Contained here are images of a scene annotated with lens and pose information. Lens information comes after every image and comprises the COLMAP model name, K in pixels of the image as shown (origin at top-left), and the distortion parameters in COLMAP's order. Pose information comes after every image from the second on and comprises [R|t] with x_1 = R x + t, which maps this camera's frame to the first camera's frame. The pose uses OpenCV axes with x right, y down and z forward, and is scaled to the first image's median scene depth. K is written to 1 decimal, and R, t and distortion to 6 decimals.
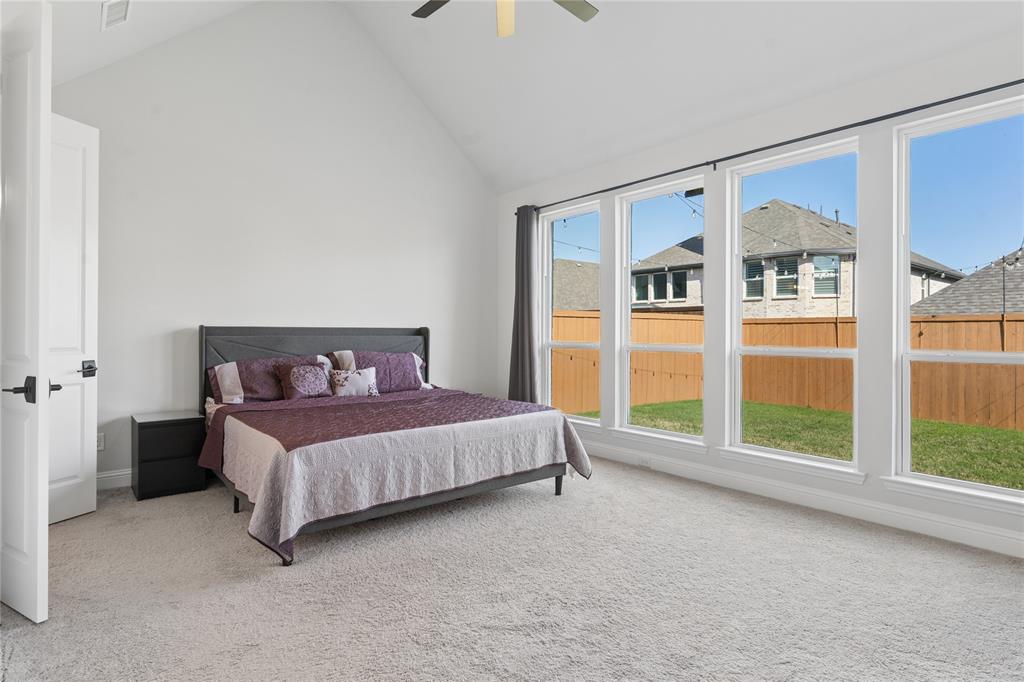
lens RADIAL K [[528.2, 0, 517.5], [0, 528.2, 345.3], [0, 0, 1]] dist [0.001160, 0.000118]
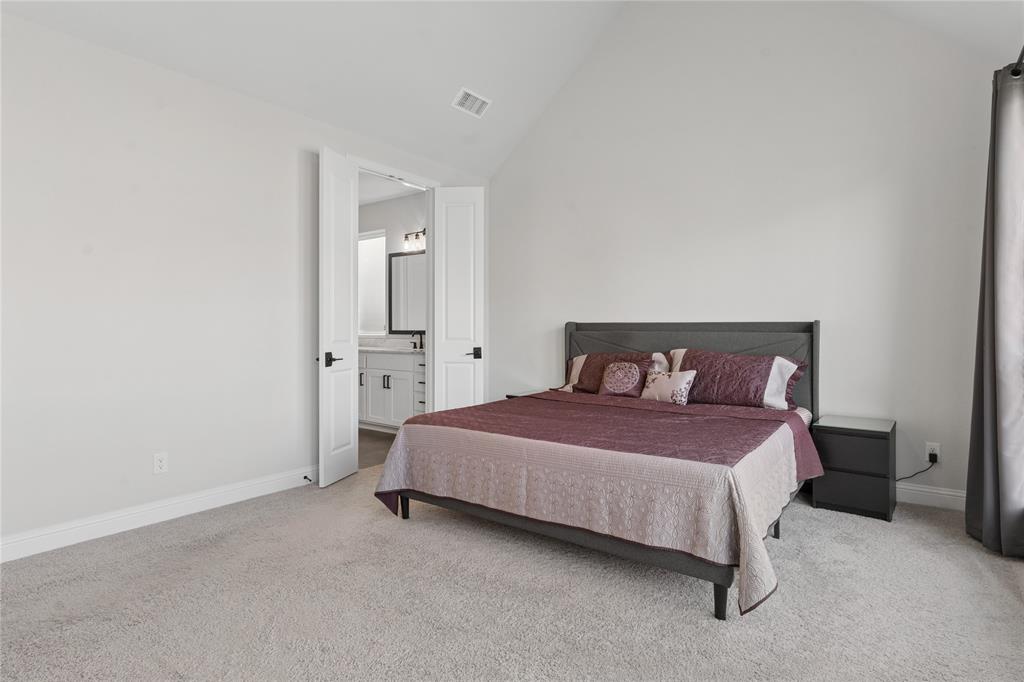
lens RADIAL K [[528.2, 0, 517.5], [0, 528.2, 345.3], [0, 0, 1]] dist [0.001160, 0.000118]
pose [[0.252566, 0.028703, -0.967154, 0.497999], [-0.025371, 0.999413, 0.023035, -0.010389], [0.967247, 0.018720, 0.253146, 0.583271]]
